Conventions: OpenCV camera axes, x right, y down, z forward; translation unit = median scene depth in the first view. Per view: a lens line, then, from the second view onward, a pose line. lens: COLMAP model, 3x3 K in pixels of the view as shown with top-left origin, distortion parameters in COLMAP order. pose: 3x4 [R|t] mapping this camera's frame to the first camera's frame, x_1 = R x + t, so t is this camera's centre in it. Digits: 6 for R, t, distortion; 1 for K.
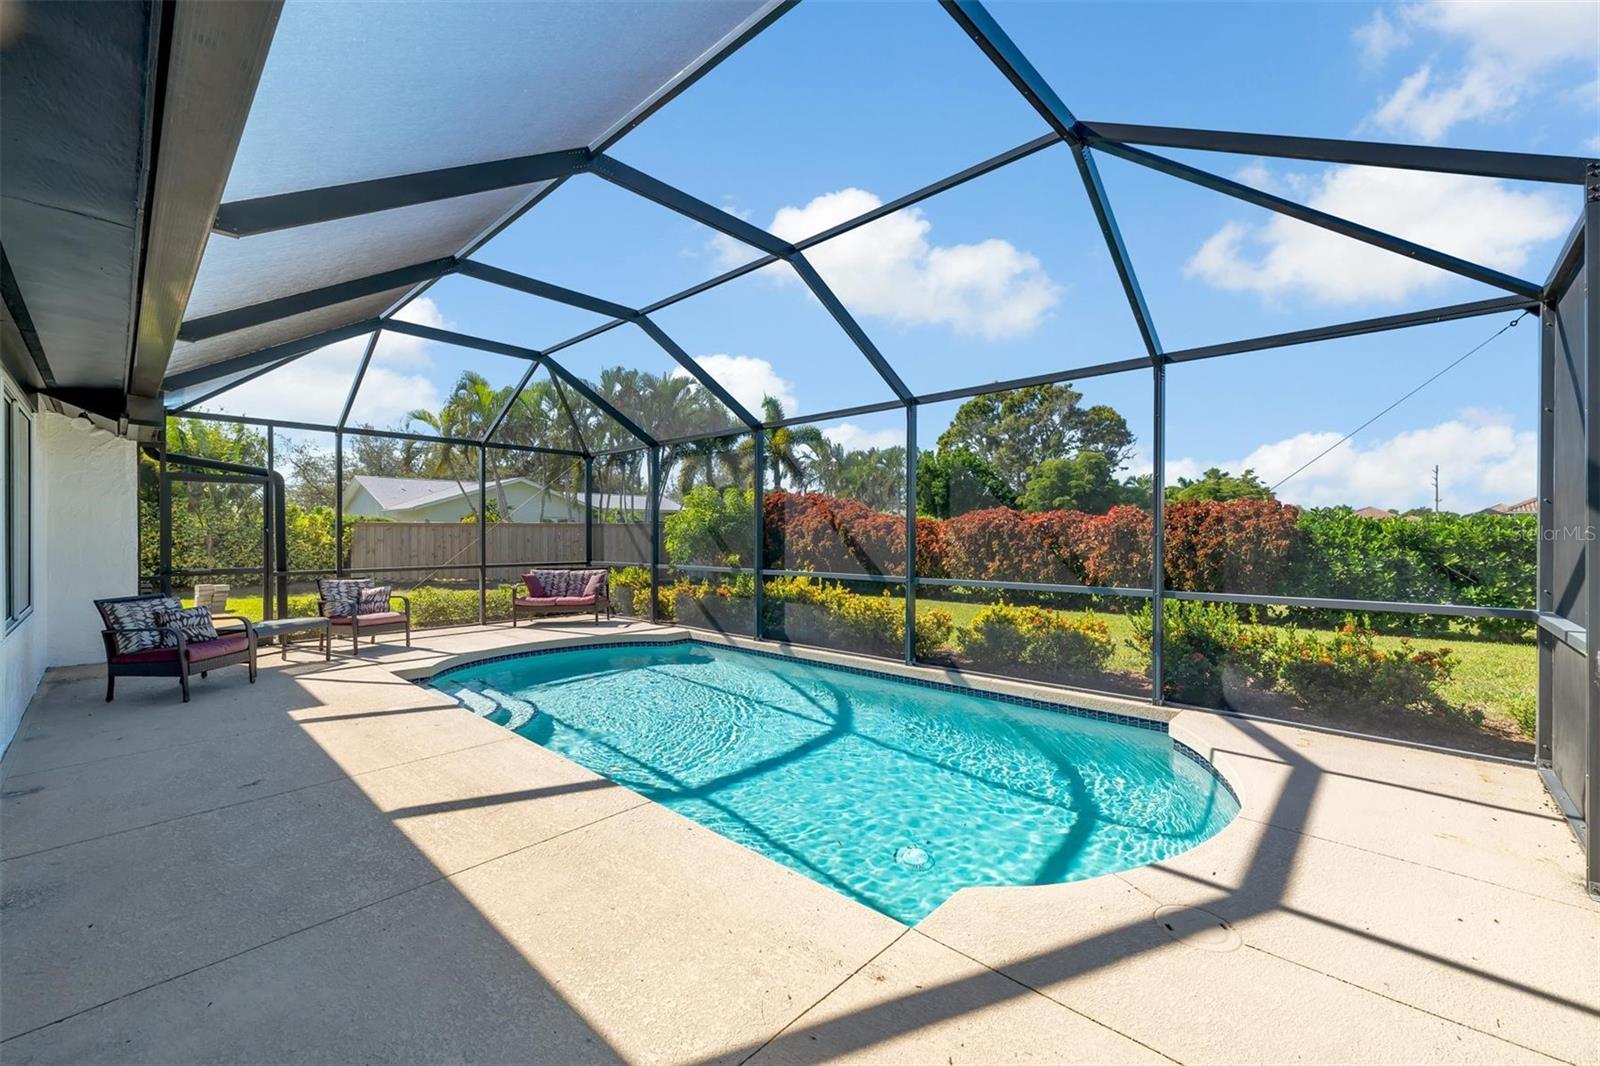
lens RADIAL K [[642.4, 0, 800.0], [0, 642.4, 533.0], [0, 0, 1]] dist [-0.001551, 0.000185]
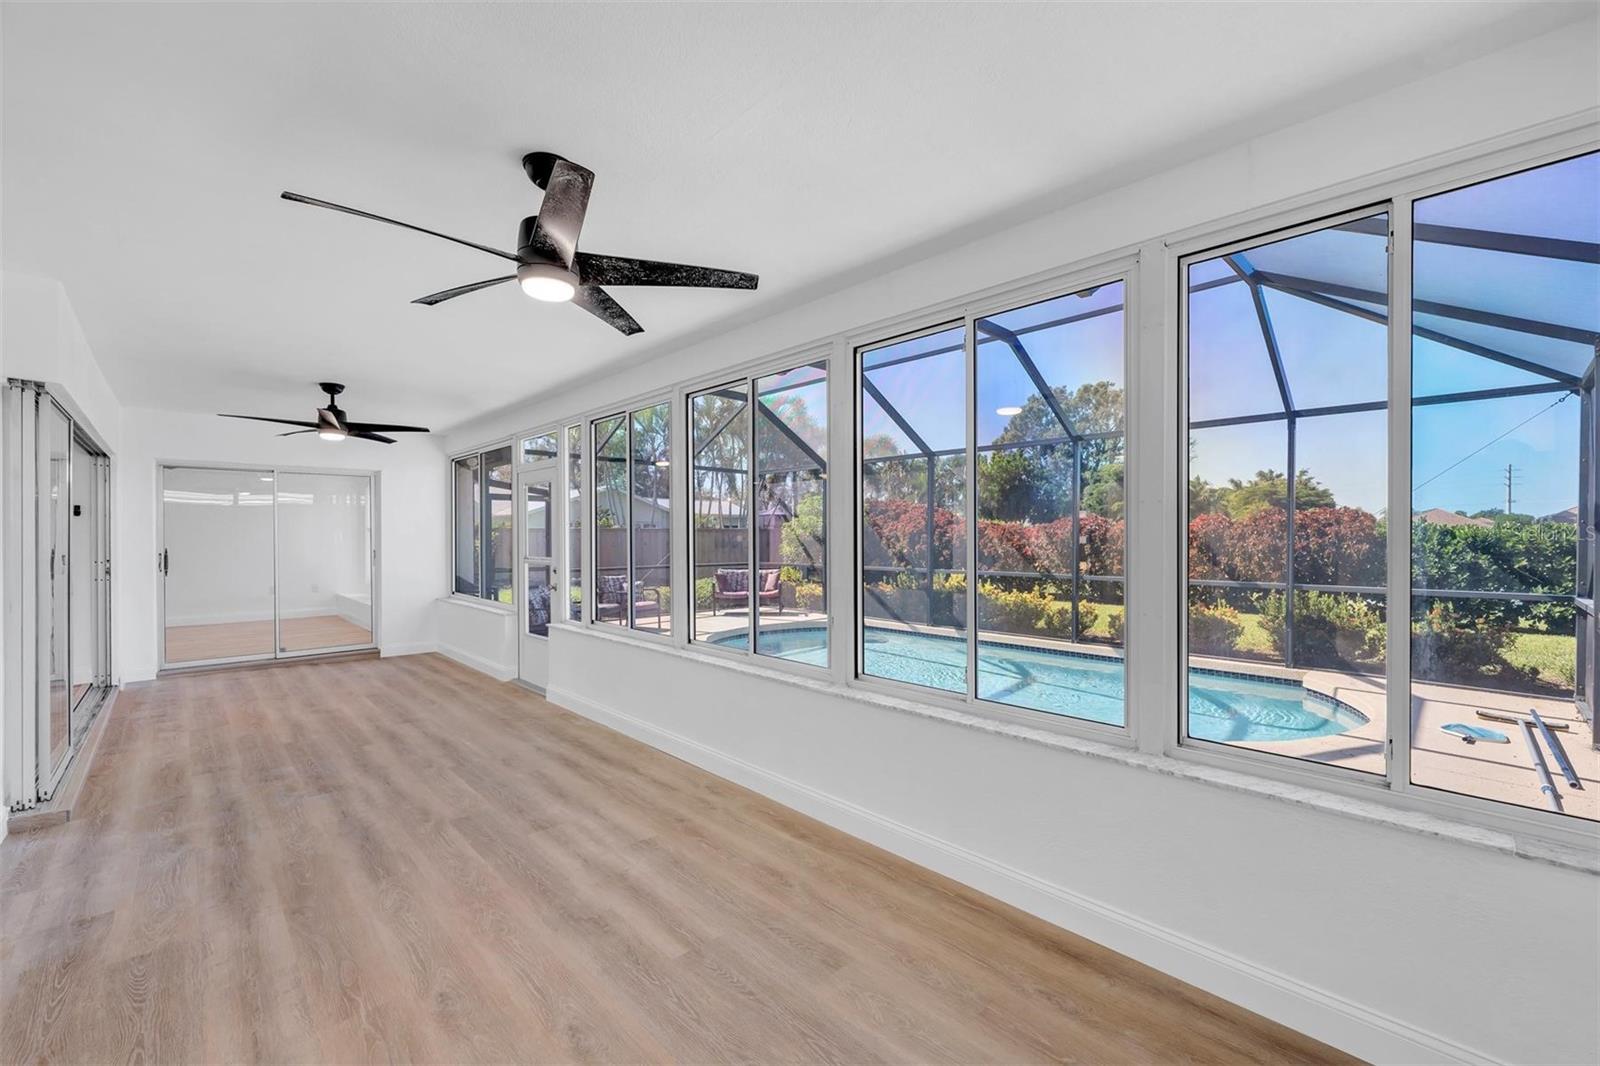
lens RADIAL K [[638.9, 0, 803.6], [0, 638.9, 540.2], [0, 0, 1]] dist [-0.000102, -0.000647]
pose [[0.998555, 0.000396, -0.053738, -0.196047], [0.000001, 0.999973, 0.007380, -0.006421], [0.053740, -0.007369, 0.998528, -0.200843]]
